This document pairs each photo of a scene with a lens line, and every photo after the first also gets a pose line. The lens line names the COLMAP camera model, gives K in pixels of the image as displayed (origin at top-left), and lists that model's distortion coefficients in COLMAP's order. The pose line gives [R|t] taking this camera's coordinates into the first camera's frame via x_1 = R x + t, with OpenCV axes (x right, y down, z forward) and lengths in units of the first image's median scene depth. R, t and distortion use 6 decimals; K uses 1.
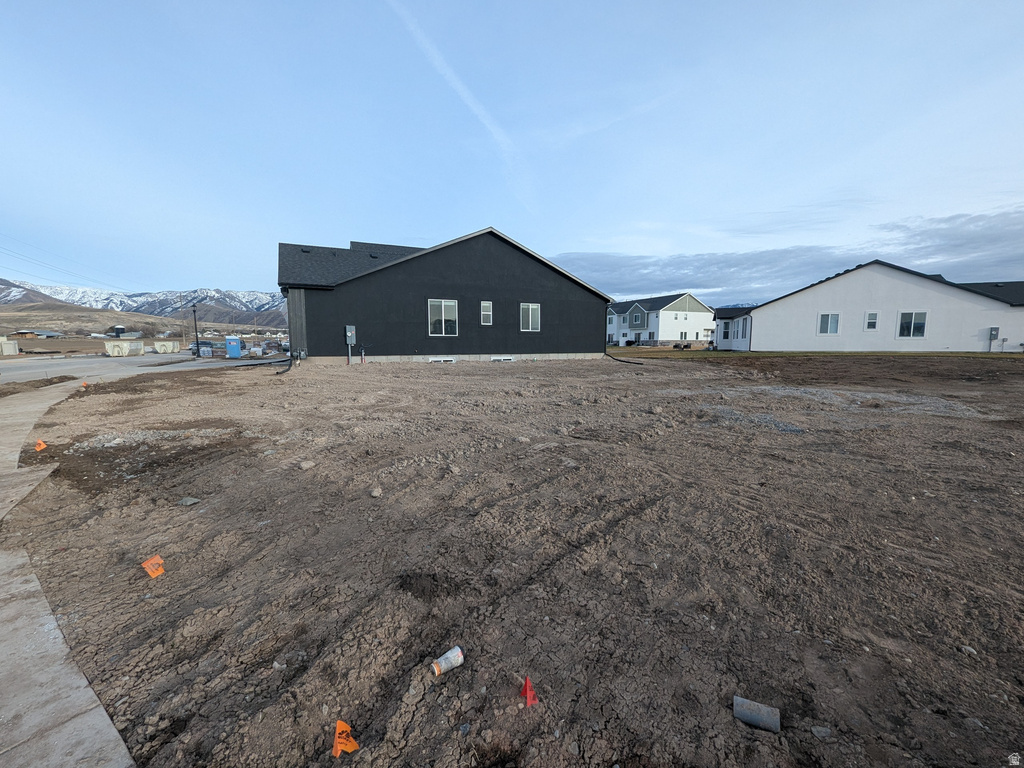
lens RADIAL K [[423.7, 0, 508.0], [0, 423.7, 393.9], [0, 0, 1]] dist [0.004282, -0.003921]
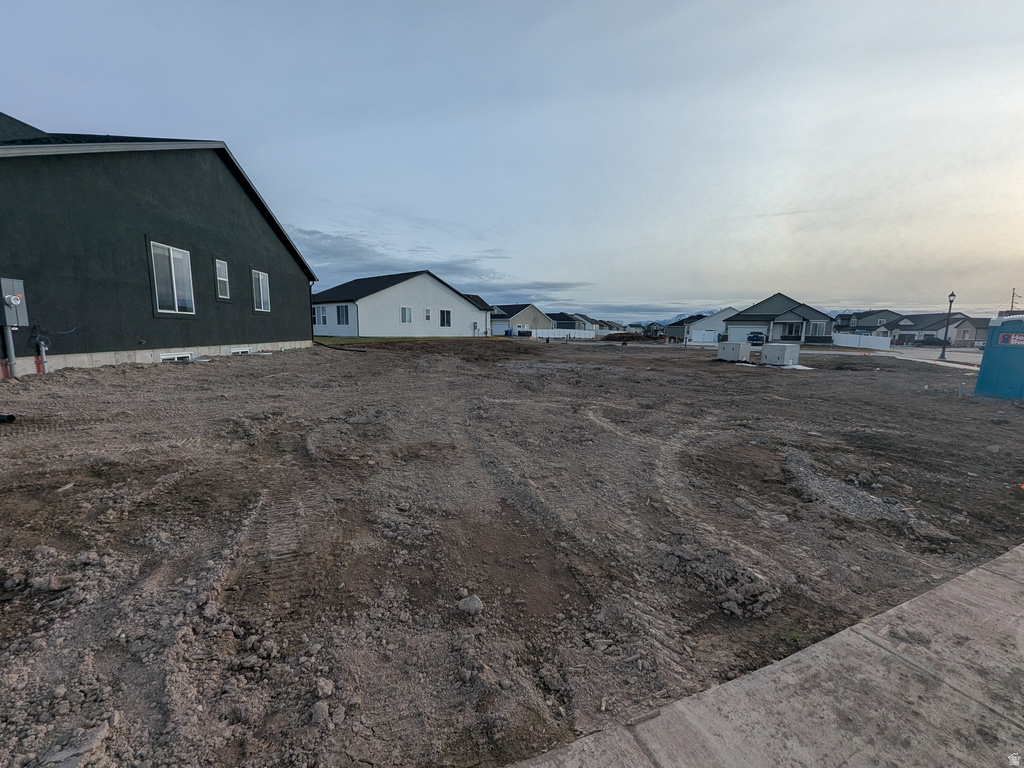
lens RADIAL K [[423.7, 0, 508.0], [0, 423.7, 393.9], [0, 0, 1]] dist [0.004282, -0.003921]
pose [[0.346549, -0.129905, 0.928993, -0.486765], [0.097076, 0.990013, 0.102225, -0.042757], [-0.932995, 0.054757, 0.355698, 0.368691]]
